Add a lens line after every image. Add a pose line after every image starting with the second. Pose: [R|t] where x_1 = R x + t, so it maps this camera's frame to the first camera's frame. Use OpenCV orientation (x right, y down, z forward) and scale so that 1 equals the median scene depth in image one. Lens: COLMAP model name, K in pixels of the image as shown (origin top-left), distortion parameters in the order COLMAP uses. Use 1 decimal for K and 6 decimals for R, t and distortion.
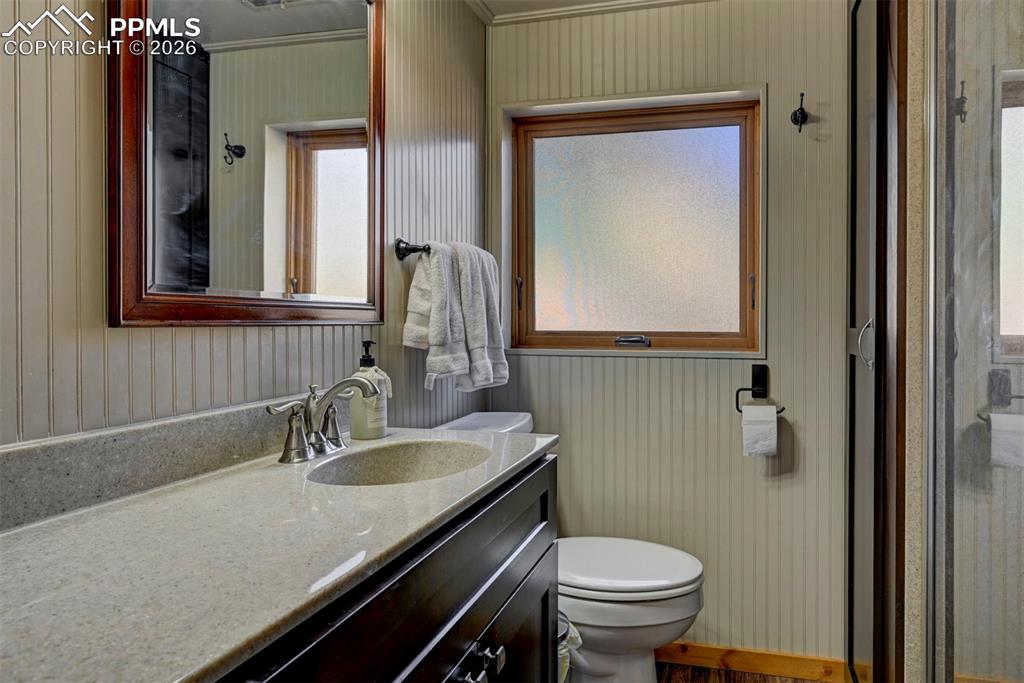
lens RADIAL K [[774.6, 0, 512.9], [0, 774.6, 337.4], [0, 0, 1]] dist [-0.011155, 0.001115]
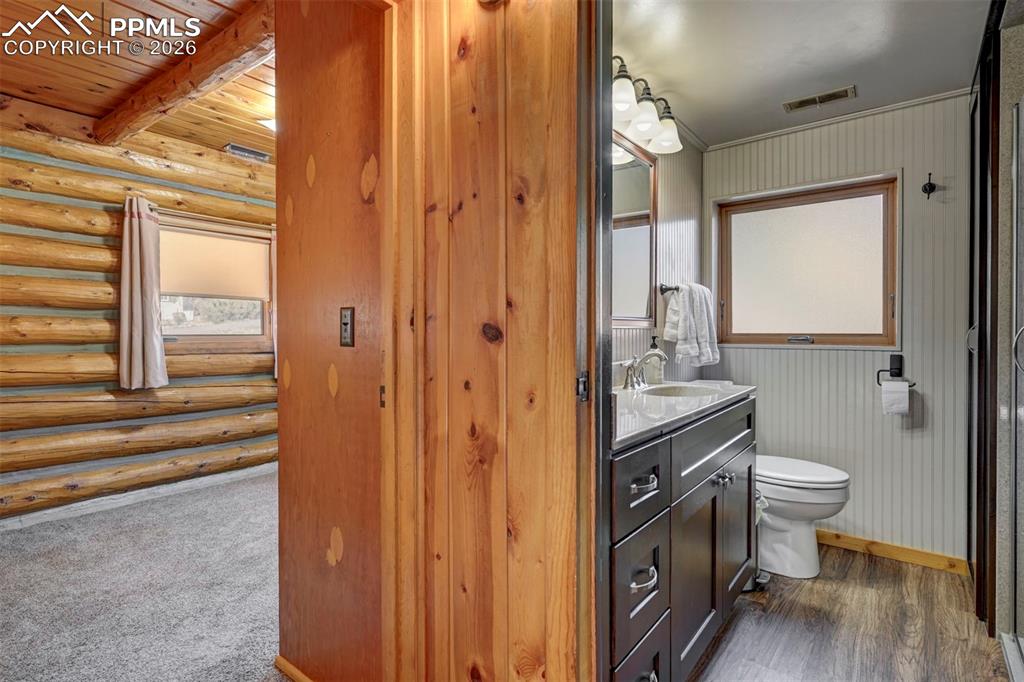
lens RADIAL K [[506.1, 0, 512.6], [0, 506.1, 341.9], [0, 0, 1]] dist [-0.000400, -0.001564]
pose [[0.934837, 0.002100, -0.355072, -0.031373], [-0.000936, 0.999994, 0.003451, 0.007755], [0.355077, -0.002893, 0.934833, -0.193635]]
